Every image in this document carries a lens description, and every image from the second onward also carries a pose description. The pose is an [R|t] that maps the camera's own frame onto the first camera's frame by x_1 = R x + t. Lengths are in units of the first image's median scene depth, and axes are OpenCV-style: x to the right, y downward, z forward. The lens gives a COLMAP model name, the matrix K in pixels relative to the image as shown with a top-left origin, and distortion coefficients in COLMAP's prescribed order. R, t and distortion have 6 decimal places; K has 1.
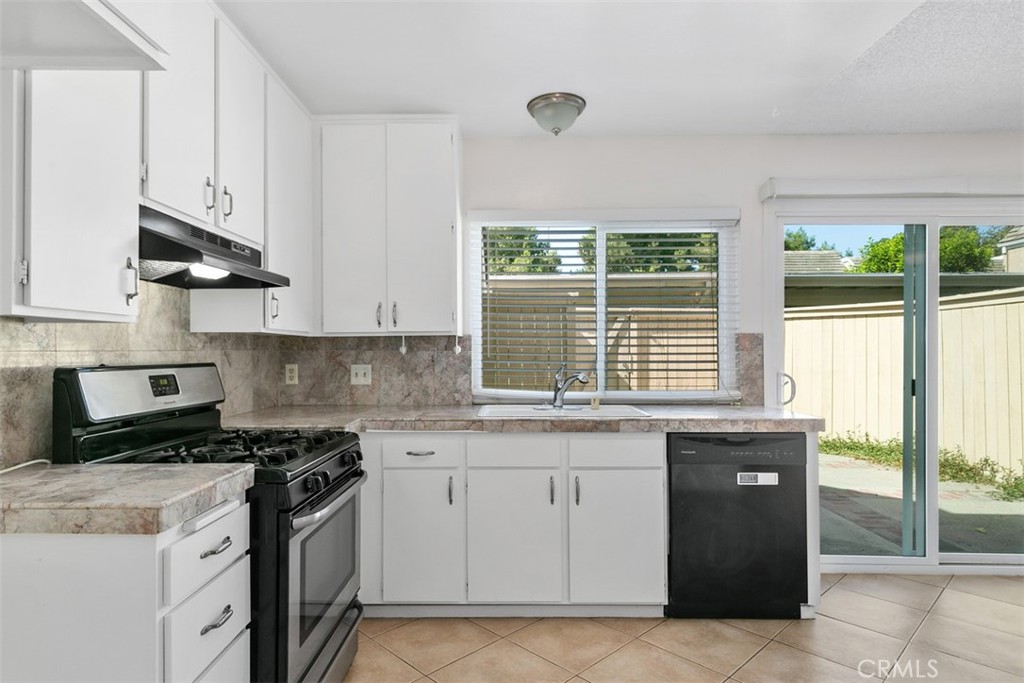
lens RADIAL K [[568.5, 0, 509.1], [0, 568.5, 344.9], [0, 0, 1]] dist [0.014242, 0.000365]
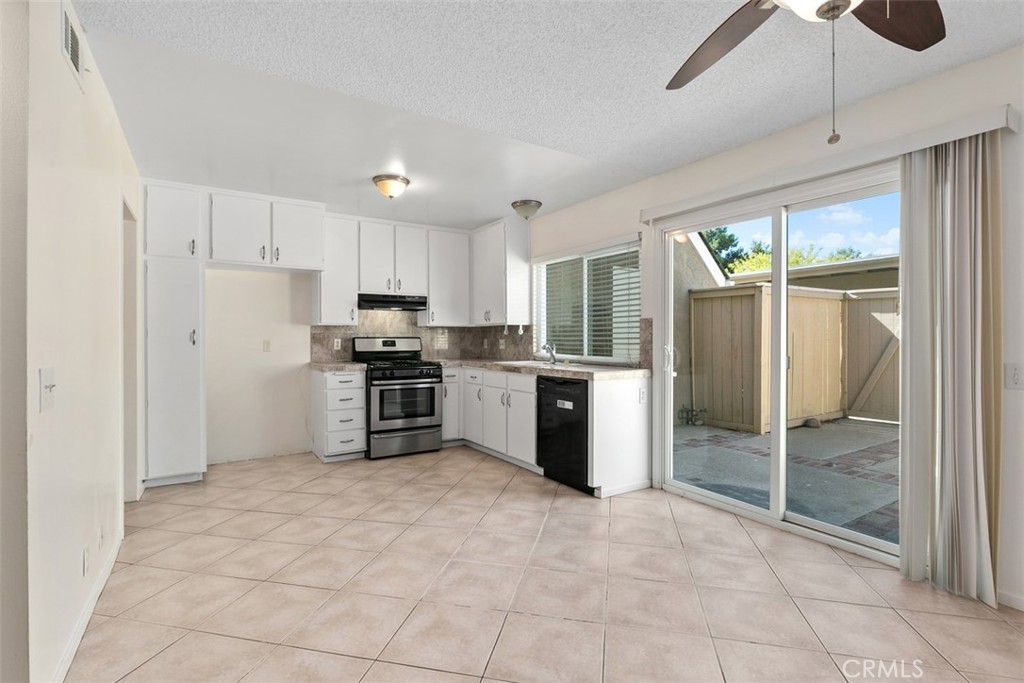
lens RADIAL K [[479.6, 0, 507.7], [0, 479.6, 339.5], [0, 0, 1]] dist [-0.006923, 0.000020]
pose [[0.545288, 0.003070, -0.838243, 1.280603], [0.011317, 0.999875, 0.011024, 0.016340], [0.838172, -0.015497, 0.545186, 0.054441]]
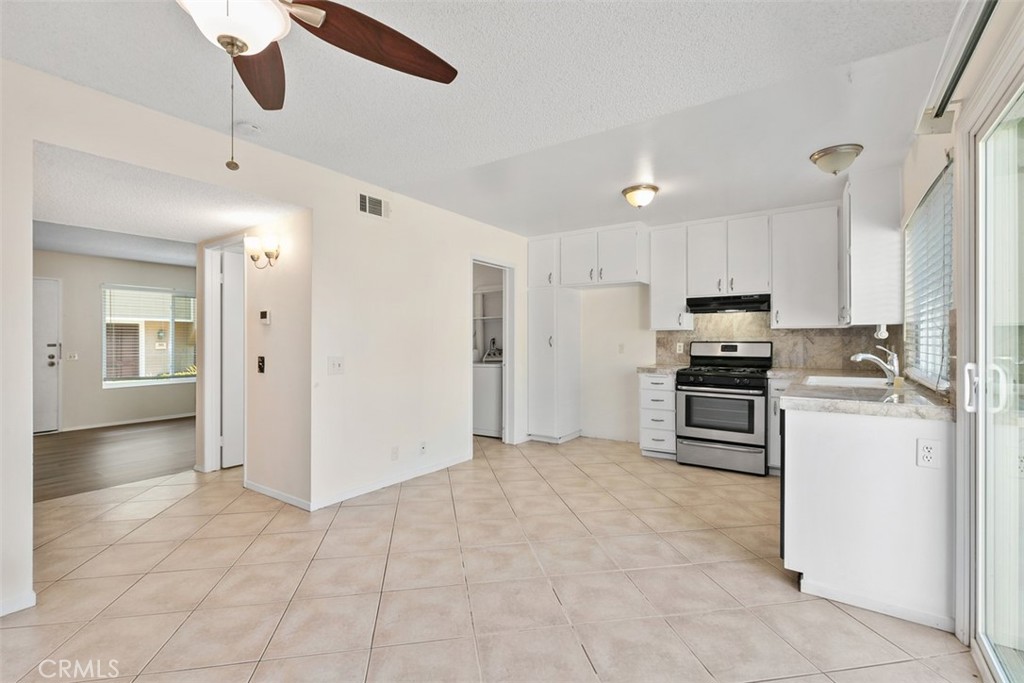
lens RADIAL K [[460.8, 0, 506.4], [0, 460.8, 338.0], [0, 0, 1]] dist [0.000796, -0.000356]
pose [[-0.563699, -0.002544, -0.825976, 1.295909], [0.010749, 0.999888, -0.010415, 0.018220], [0.825910, -0.014749, -0.563608, 0.881553]]
